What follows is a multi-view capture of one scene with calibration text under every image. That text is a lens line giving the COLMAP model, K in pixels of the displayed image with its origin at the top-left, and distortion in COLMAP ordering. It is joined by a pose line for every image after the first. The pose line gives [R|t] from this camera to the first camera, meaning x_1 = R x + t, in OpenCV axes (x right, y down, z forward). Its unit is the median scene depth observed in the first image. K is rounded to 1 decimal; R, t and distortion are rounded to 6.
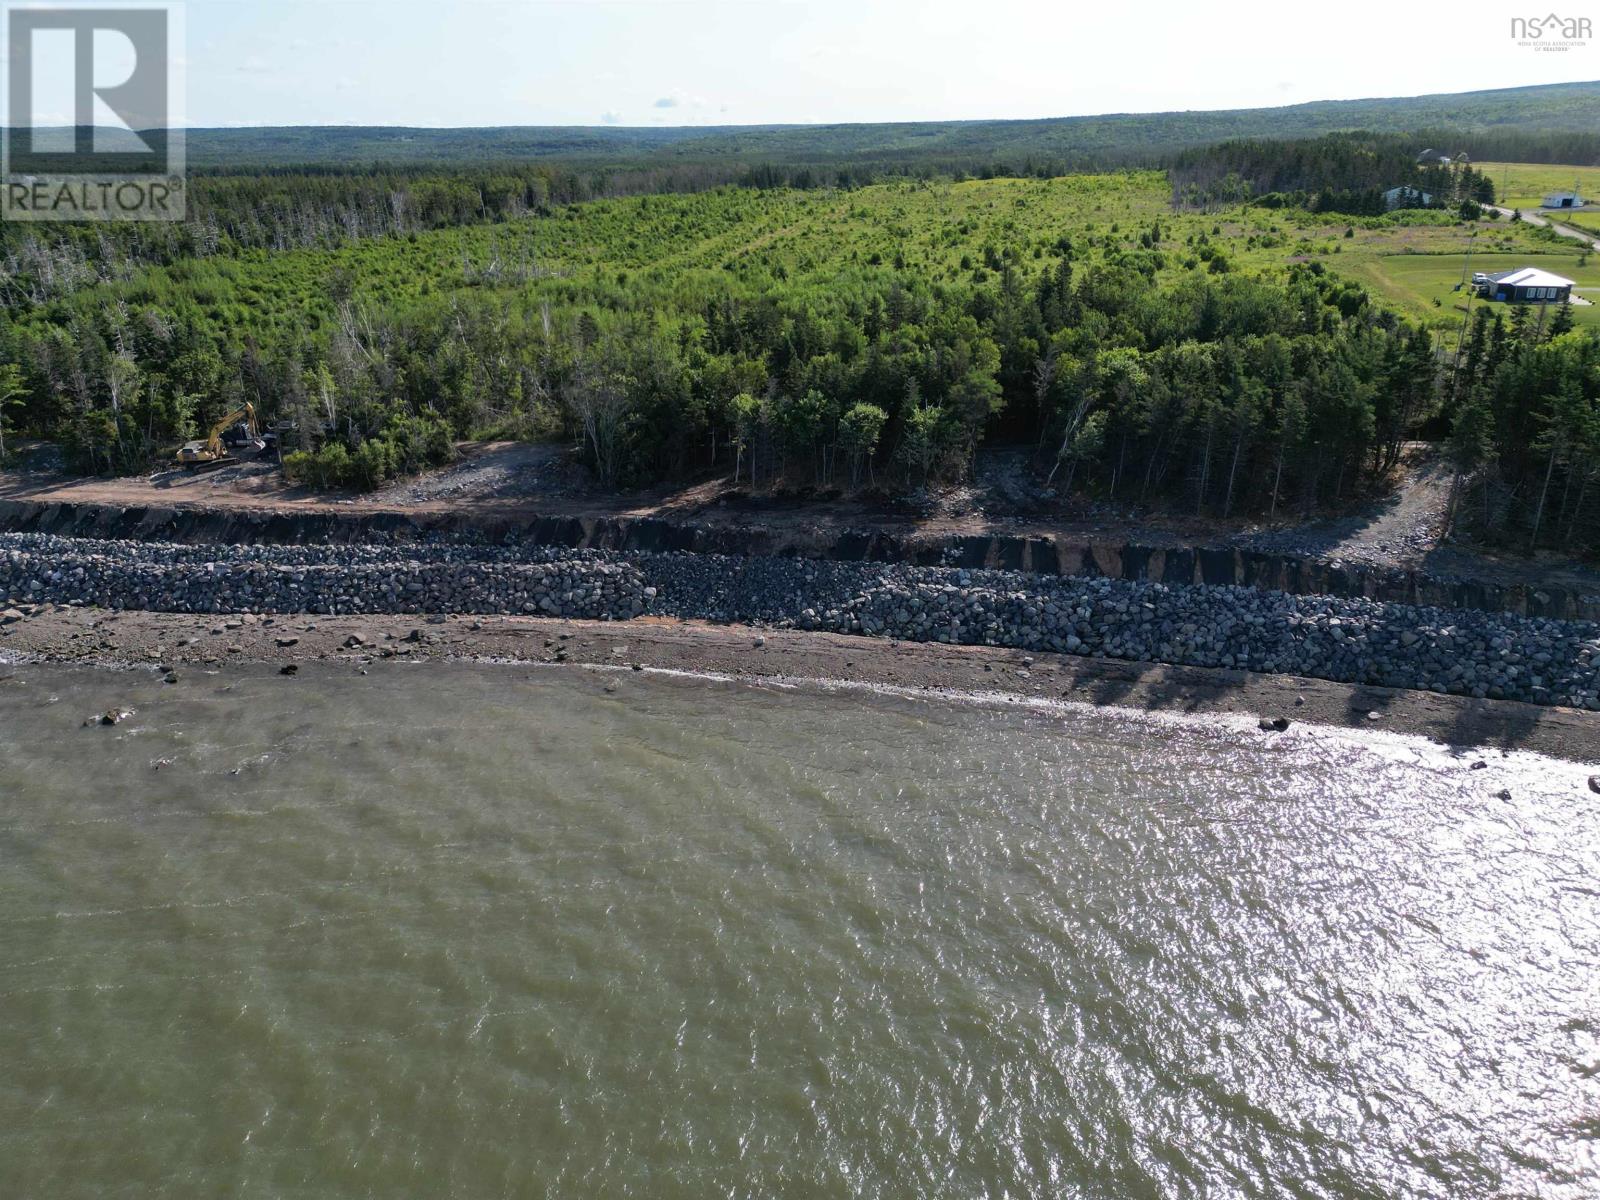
lens RADIAL K [[1108.2, 0, 794.8], [0, 1108.2, 594.9], [0, 0, 1]] dist [0.080099, -0.076608]
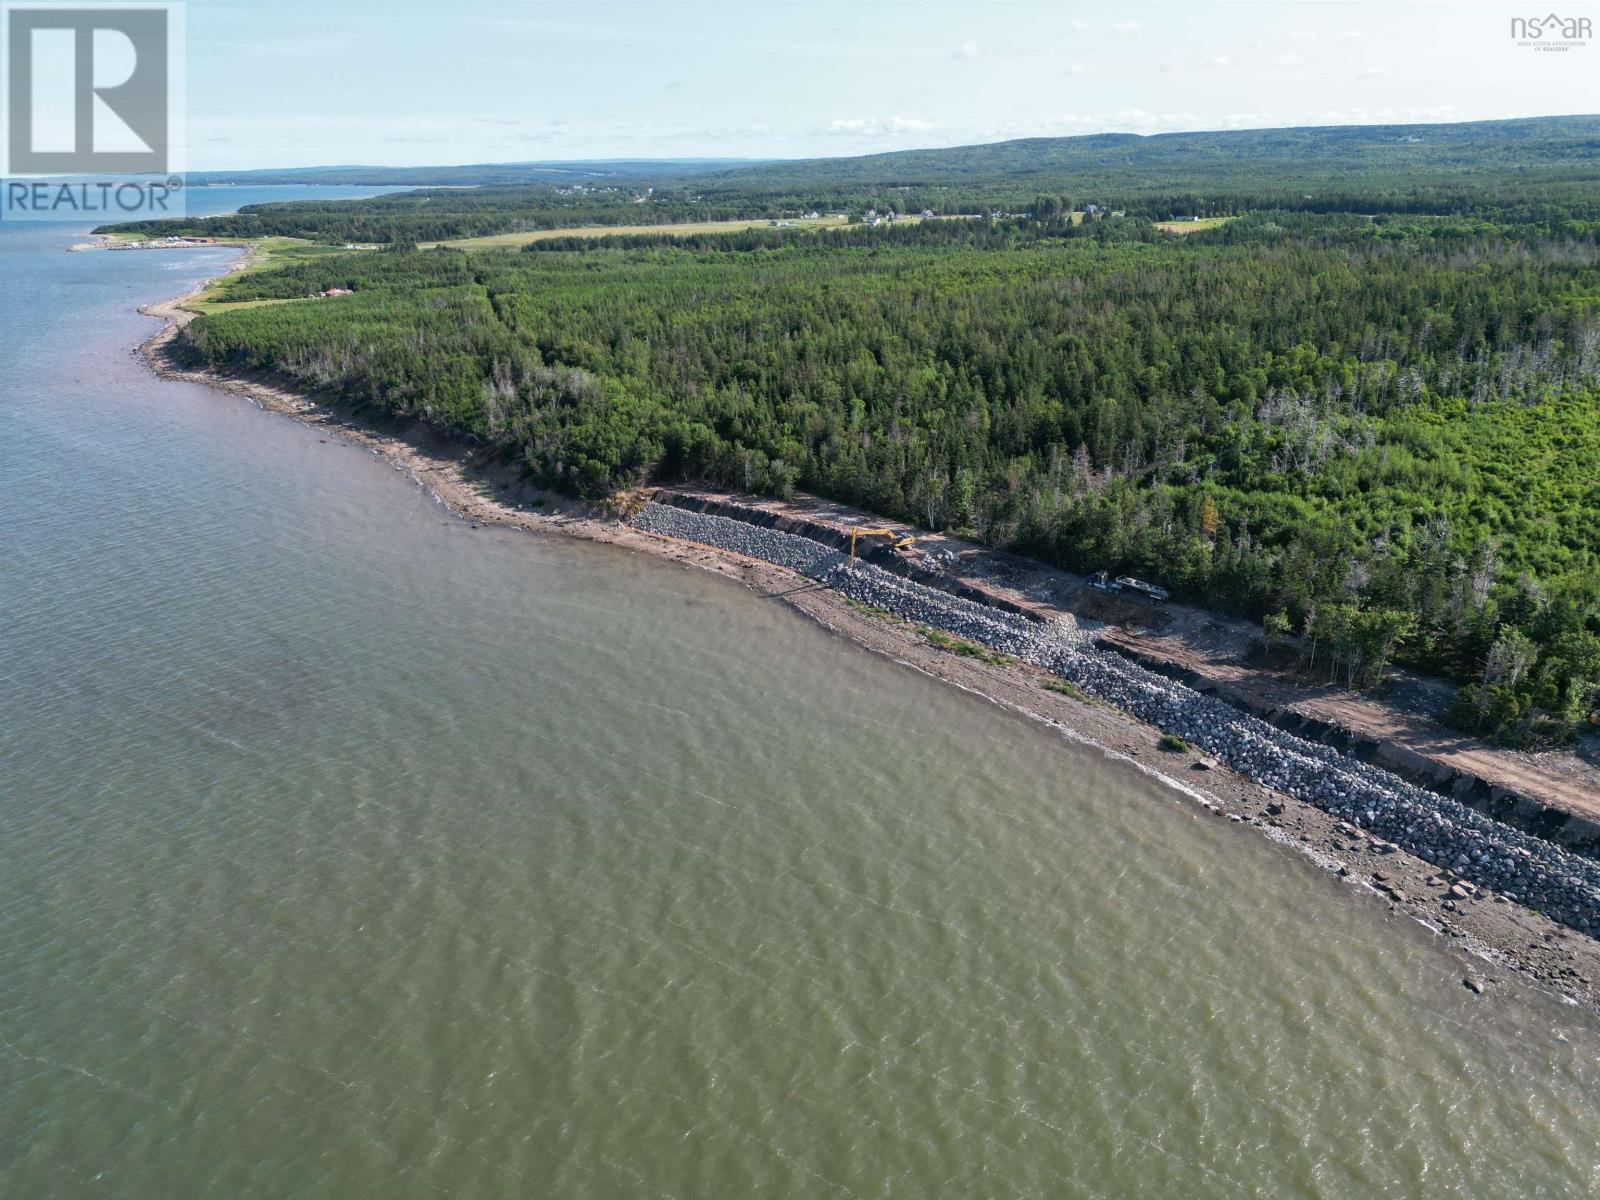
lens RADIAL K [[1108.2, 0, 794.8], [0, 1108.2, 594.9], [0, 0, 1]] dist [0.080099, -0.076608]
pose [[0.717988, 0.249643, -0.649748, -0.485866], [-0.247833, 0.963983, 0.096515, -0.214126], [0.650440, 0.091732, 0.753998, -0.346602]]
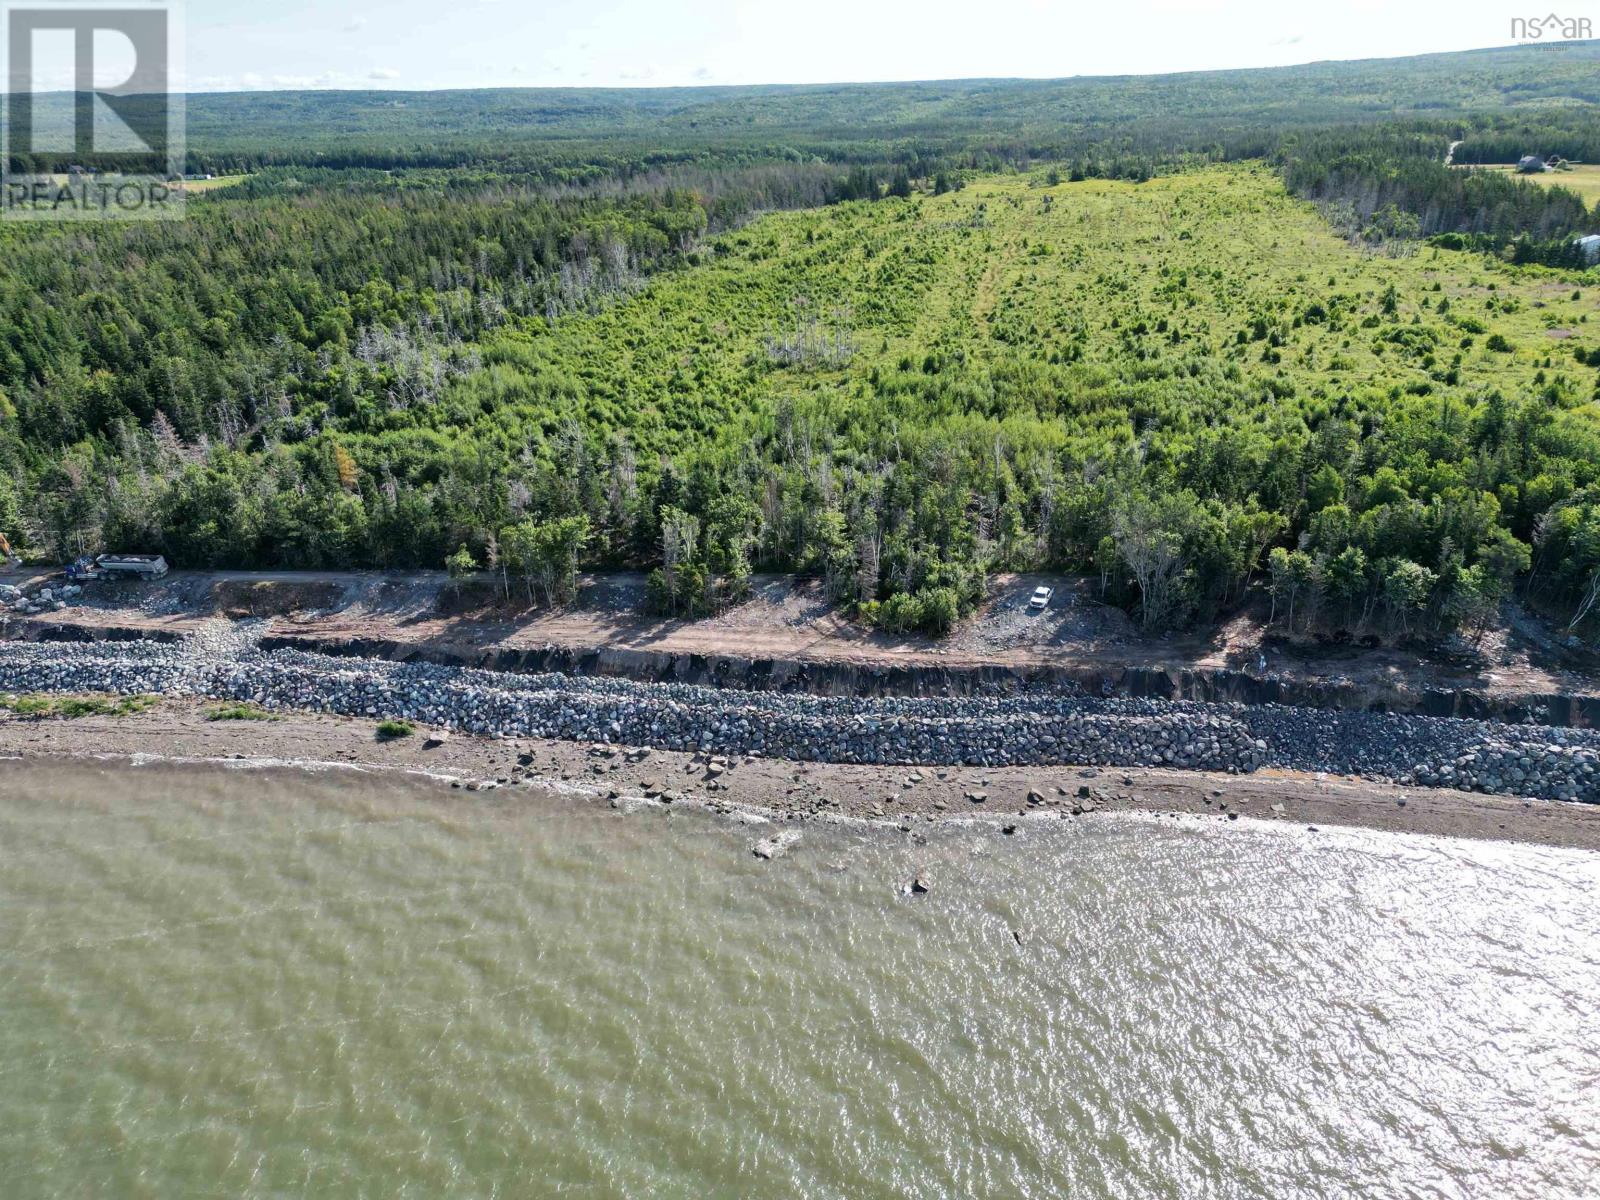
lens RADIAL K [[1108.2, 0, 794.8], [0, 1108.2, 594.9], [0, 0, 1]] dist [0.080099, -0.076608]
pose [[0.999916, -0.009437, 0.008898, -0.598927], [0.009155, 0.999471, 0.031222, -0.190703], [-0.009188, -0.031138, 0.999473, -0.138270]]
